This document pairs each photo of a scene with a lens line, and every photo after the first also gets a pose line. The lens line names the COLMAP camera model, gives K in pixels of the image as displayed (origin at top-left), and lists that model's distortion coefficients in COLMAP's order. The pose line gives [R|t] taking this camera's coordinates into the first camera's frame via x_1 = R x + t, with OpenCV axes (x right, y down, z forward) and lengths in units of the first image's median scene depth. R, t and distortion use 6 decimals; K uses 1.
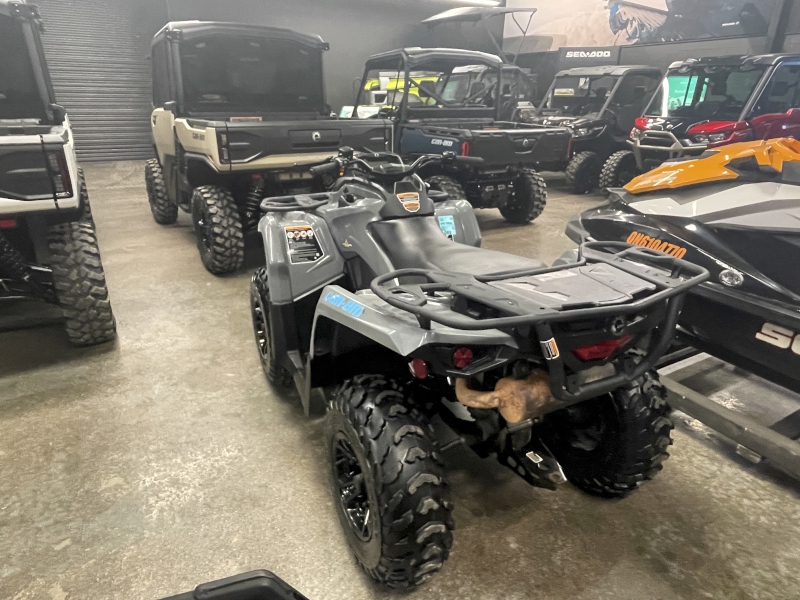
lens RADIAL K [[500.0, 0, 388.6], [0, 500.0, 300.4], [0, 0, 1]] dist [0.001460, 0.000220]
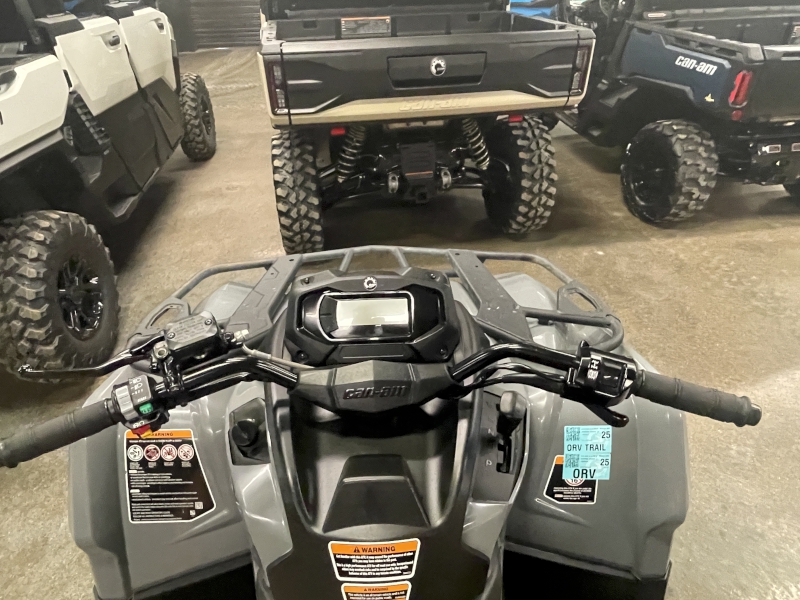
lens RADIAL K [[500.0, 0, 388.6], [0, 500.0, 300.4], [0, 0, 1]] dist [0.001460, 0.000220]
pose [[0.913423, 0.211804, -0.347561, 0.080110], [-0.126842, 0.959539, 0.251389, -0.295316], [0.386743, -0.185539, 0.903330, 0.585341]]
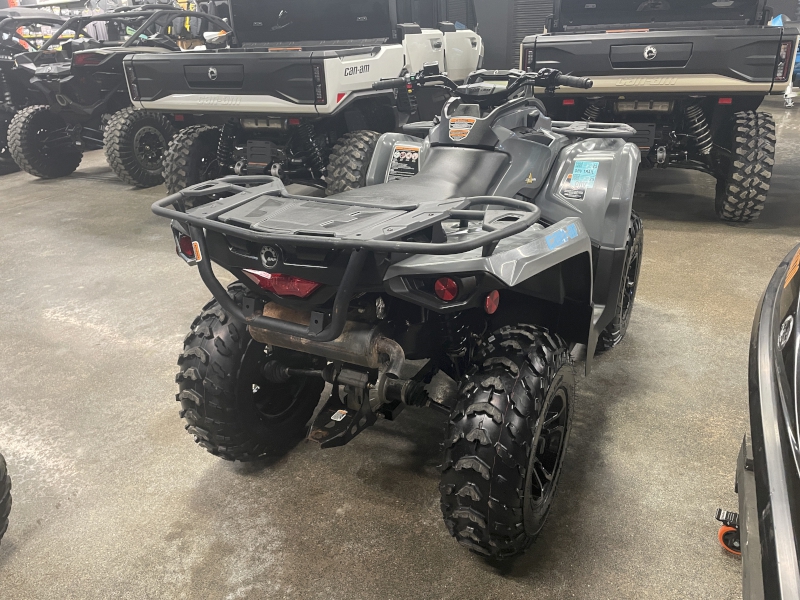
lens RADIAL K [[629.6, 0, 399.1], [0, 629.6, 312.6], [0, 0, 1]] dist [-0.005192, -0.005973]
pose [[0.588776, 0.309031, -0.746889, 0.645606], [-0.255684, 0.947786, 0.190597, -0.058579], [0.766791, 0.078748, 0.637048, 0.195729]]
